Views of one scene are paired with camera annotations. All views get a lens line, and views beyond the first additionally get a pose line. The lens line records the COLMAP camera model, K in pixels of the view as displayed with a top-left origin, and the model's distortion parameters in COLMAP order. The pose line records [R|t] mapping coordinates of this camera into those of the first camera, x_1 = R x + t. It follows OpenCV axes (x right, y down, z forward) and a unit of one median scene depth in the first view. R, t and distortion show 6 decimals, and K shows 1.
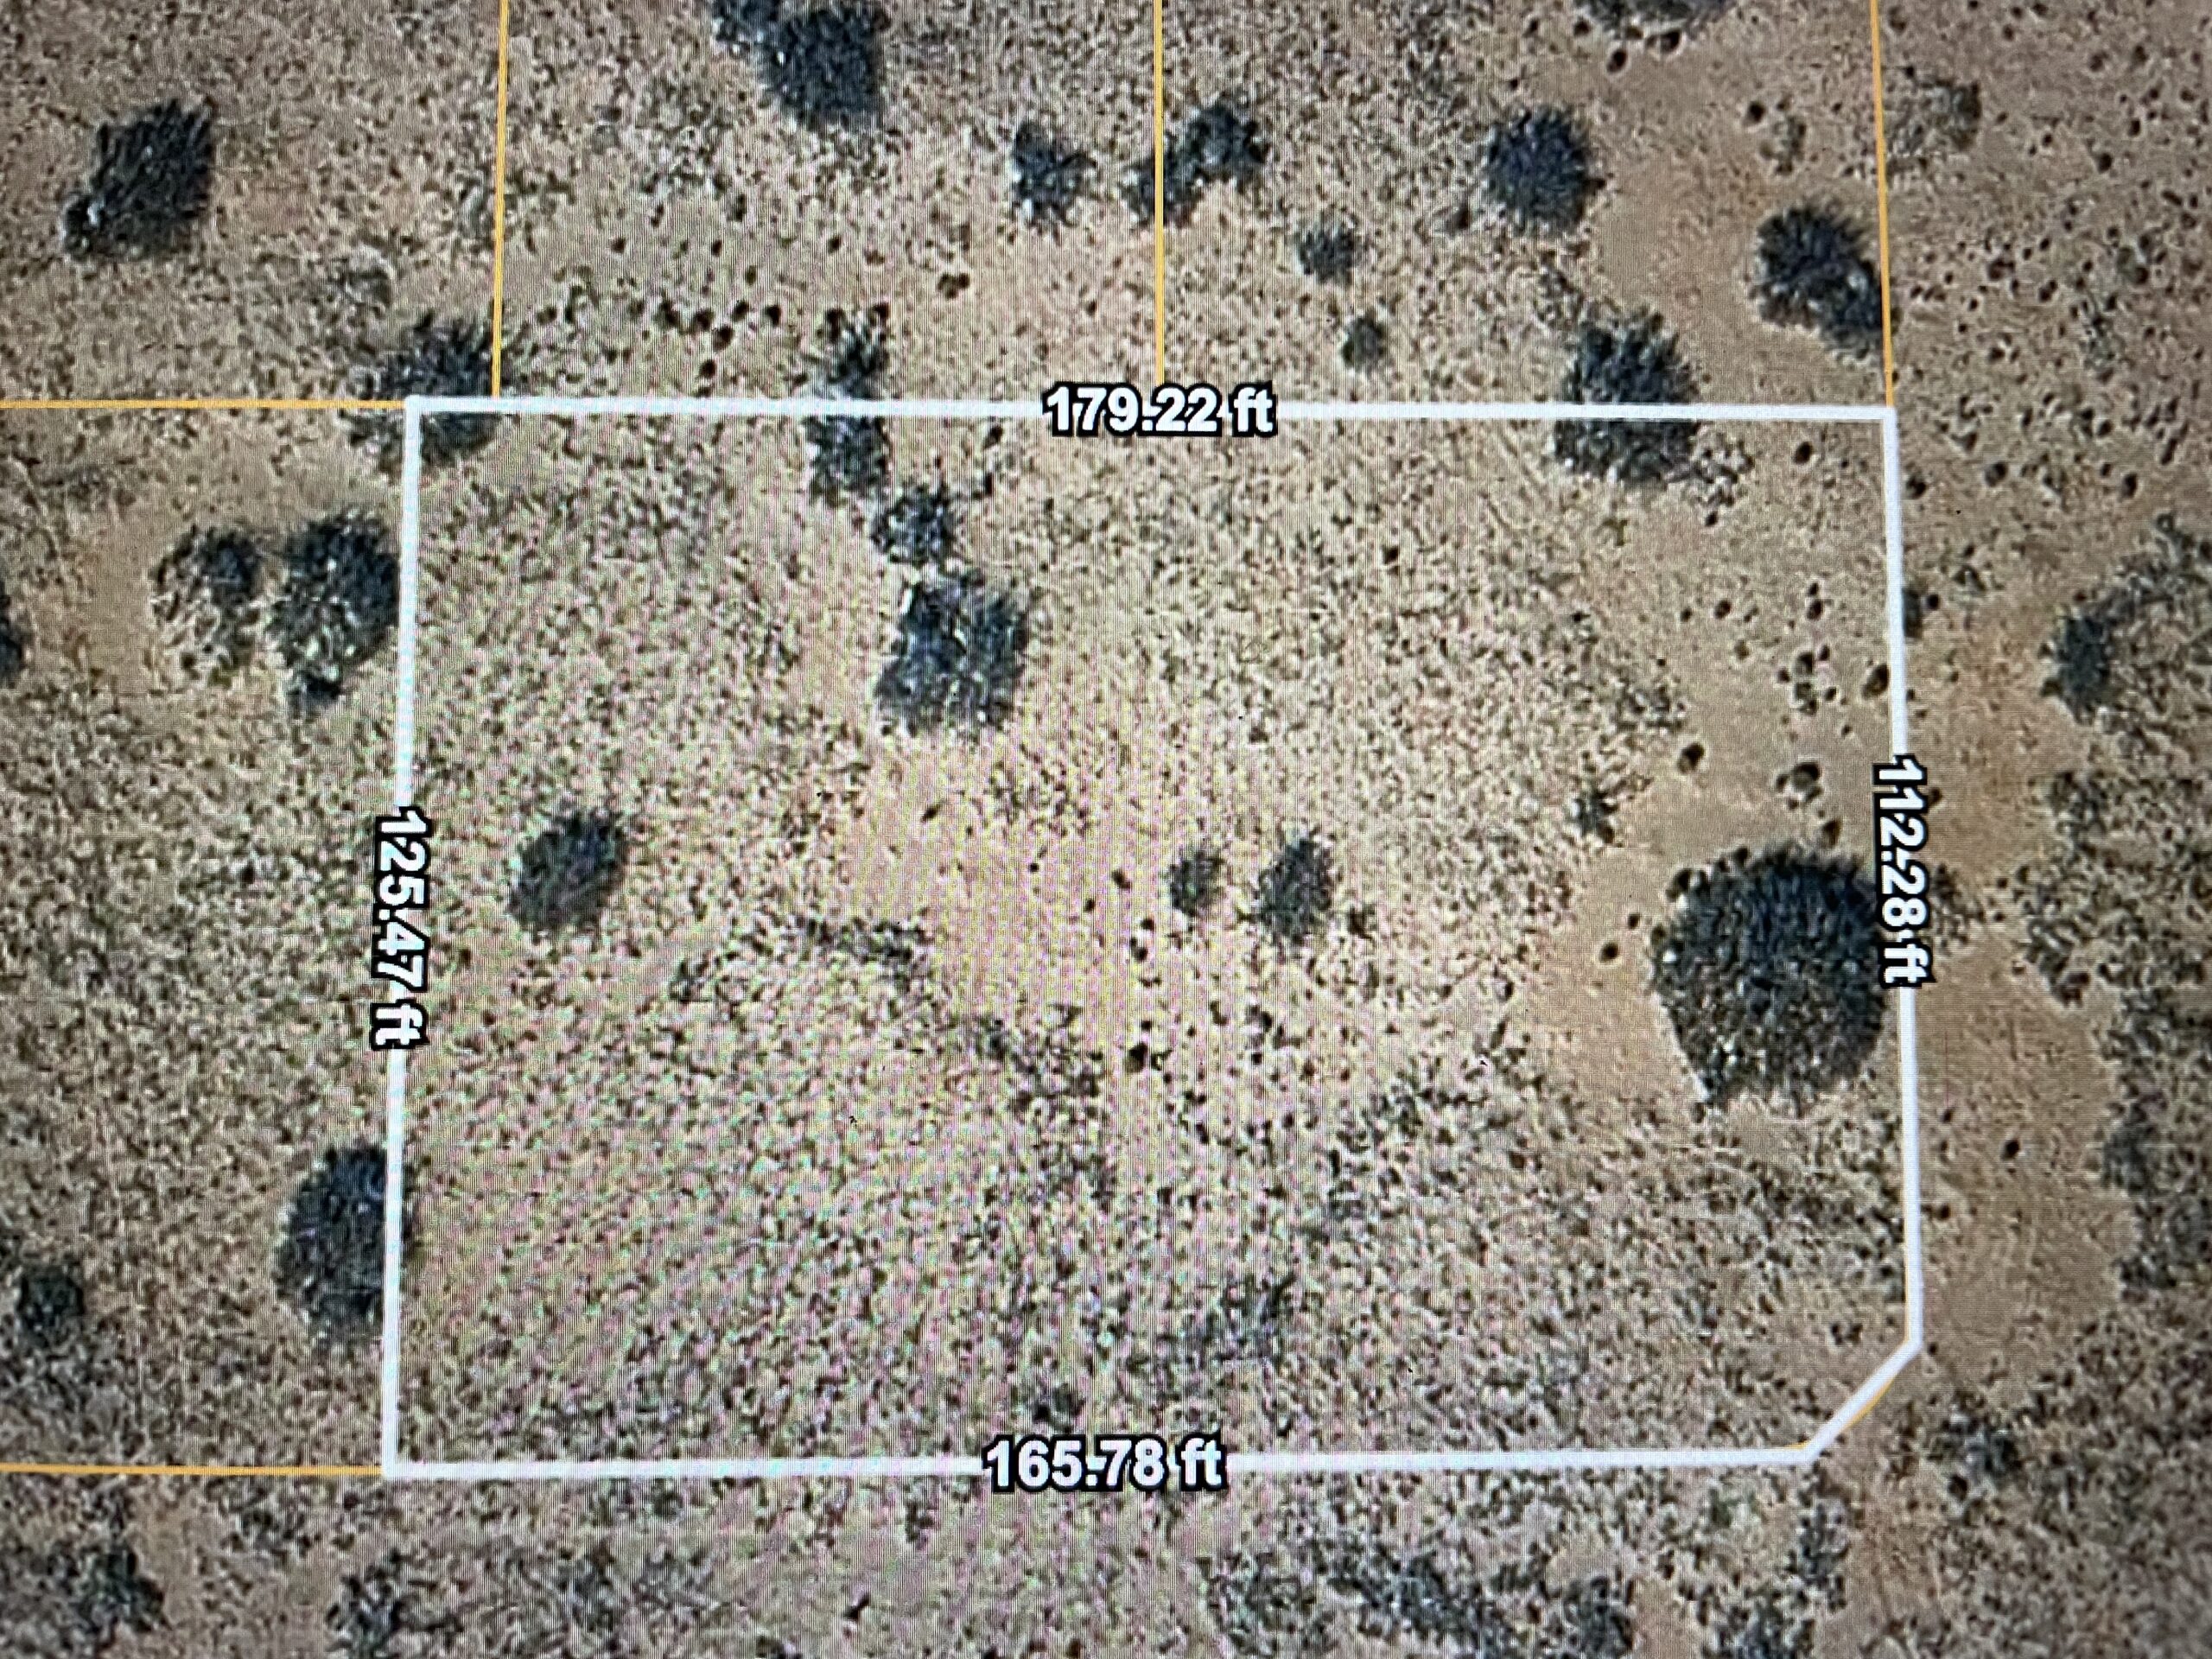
lens RADIAL K [[1753.9, 0, 1100.4], [0, 1753.9, 813.2], [0, 0, 1]] dist [0.047726, -0.113825]
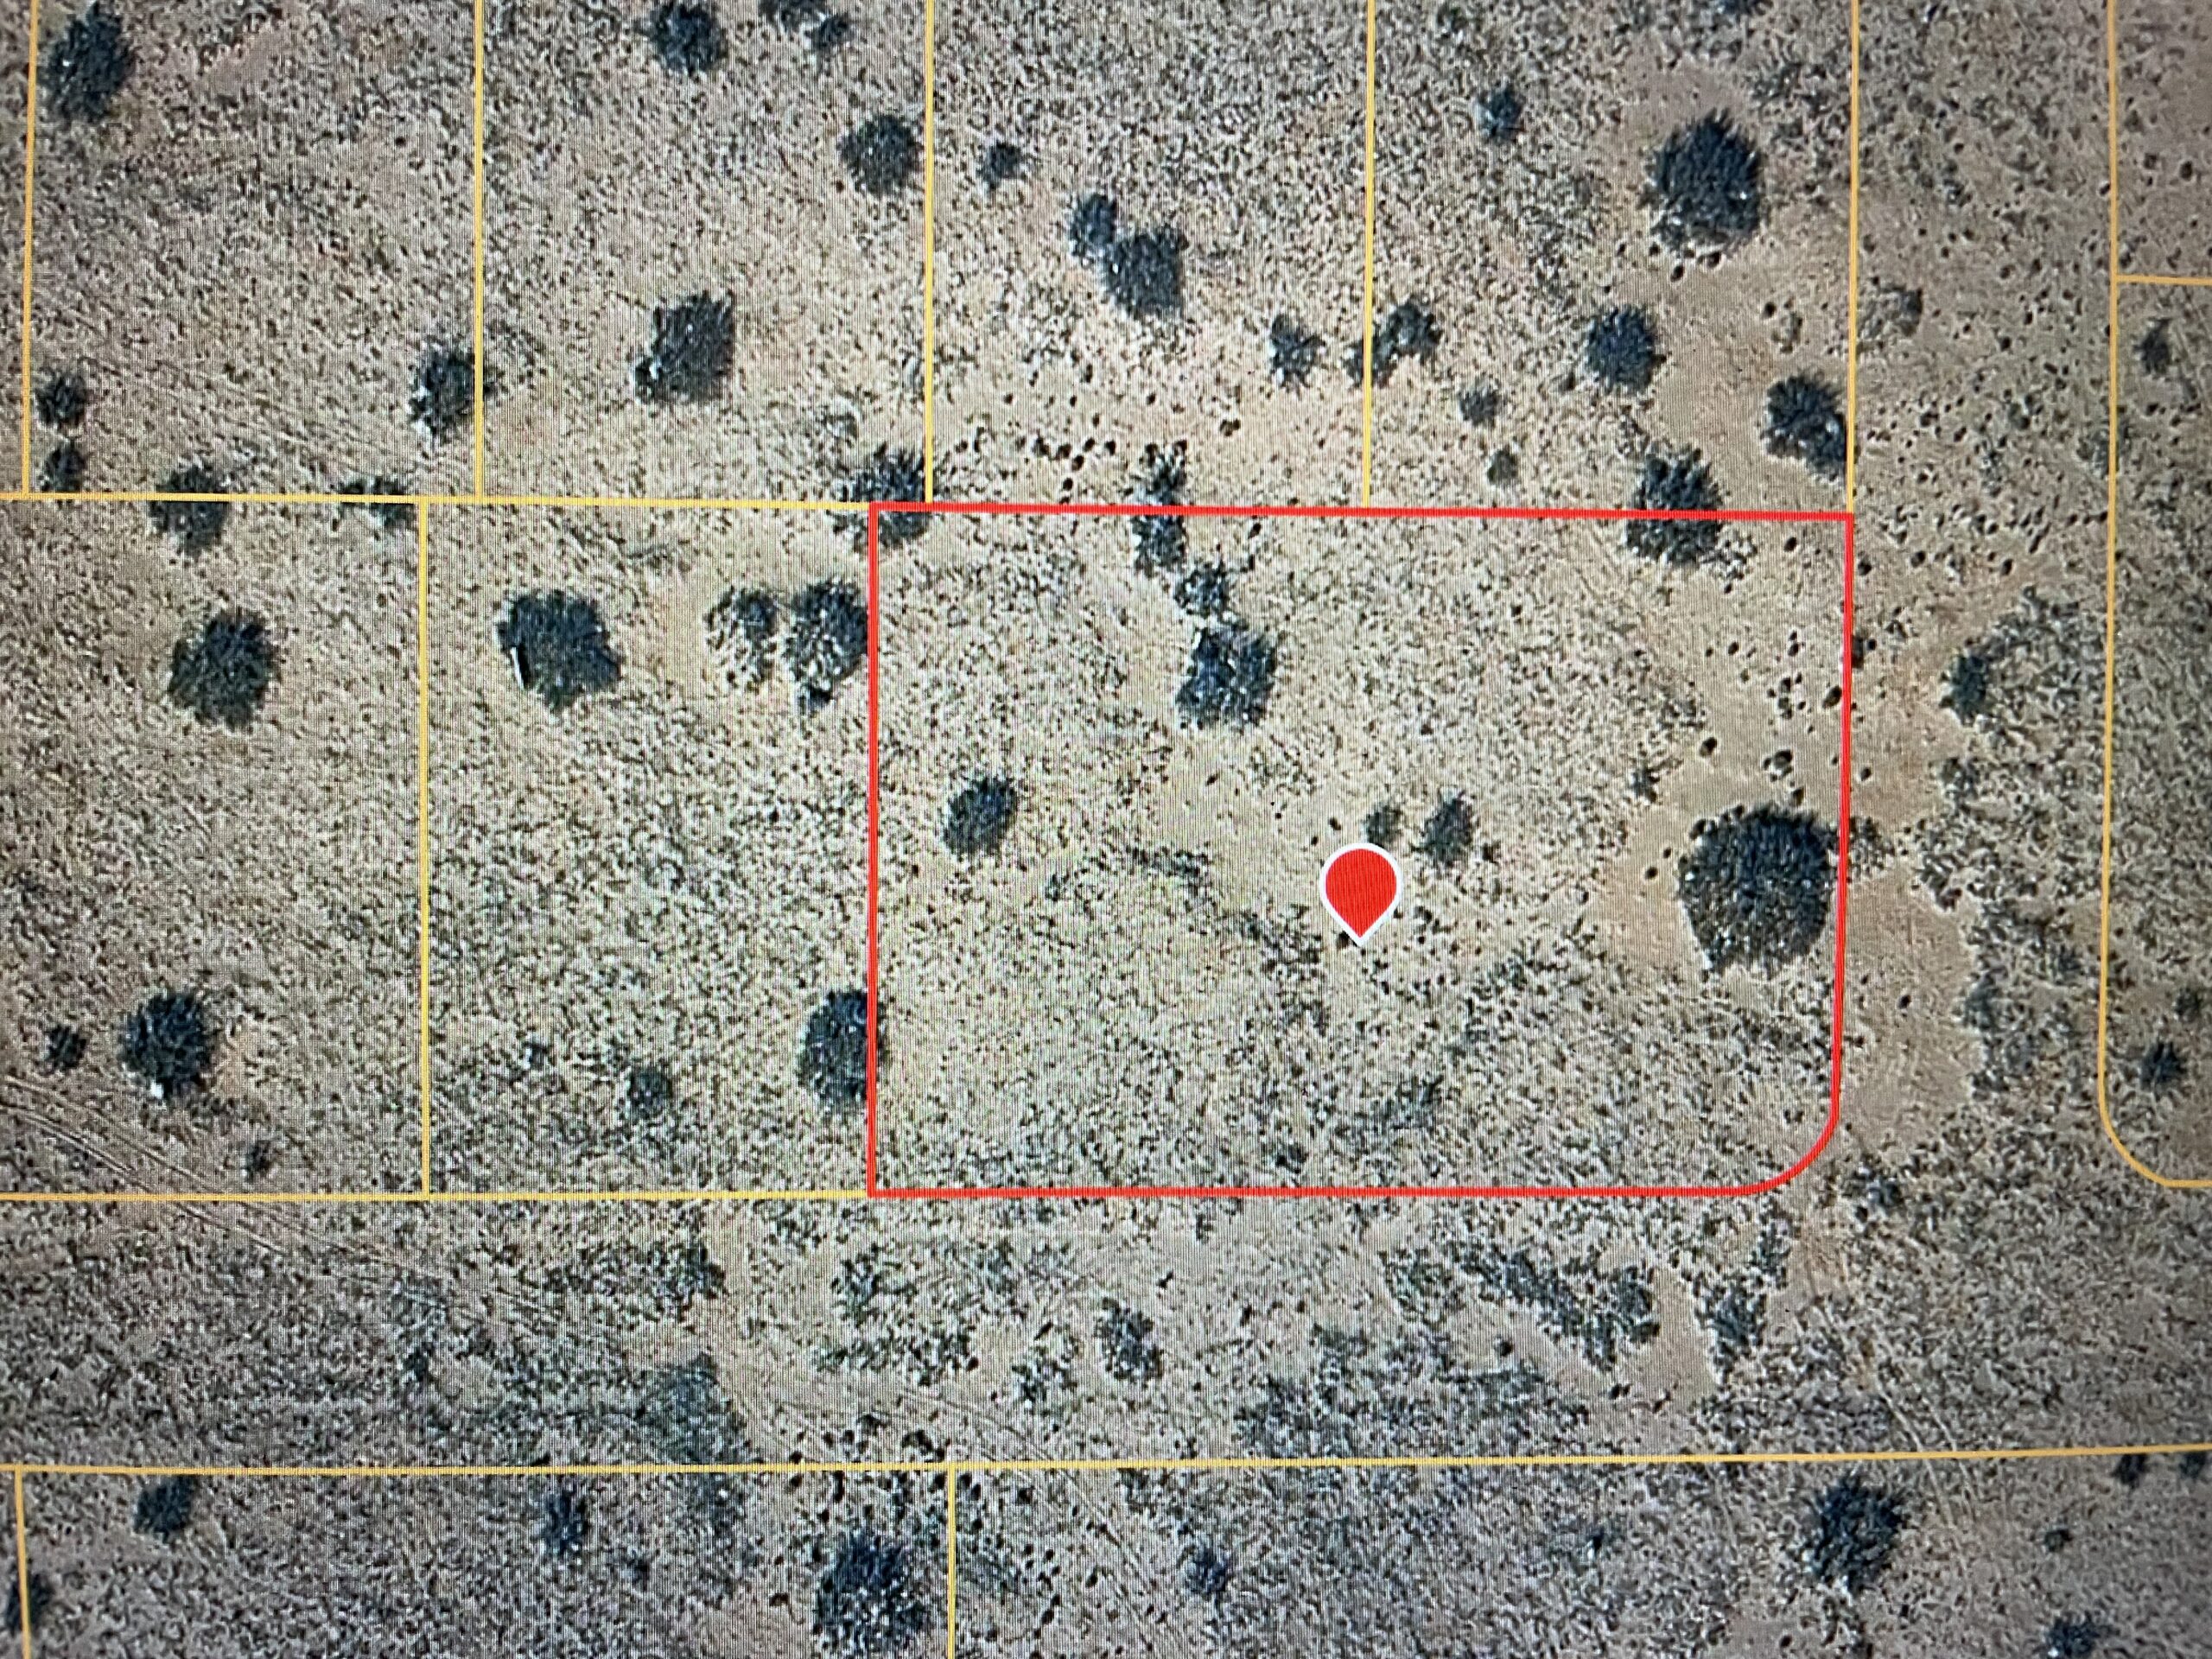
lens RADIAL K [[1753.9, 0, 1085.3], [0, 1753.9, 829.0], [0, 0, 1]] dist [0.047726, -0.113825]
pose [[0.984615, 0.007888, -0.174561, 0.063318], [-0.000605, 0.999128, 0.041737, -0.021417], [0.174738, -0.040989, 0.983761, -0.543133]]
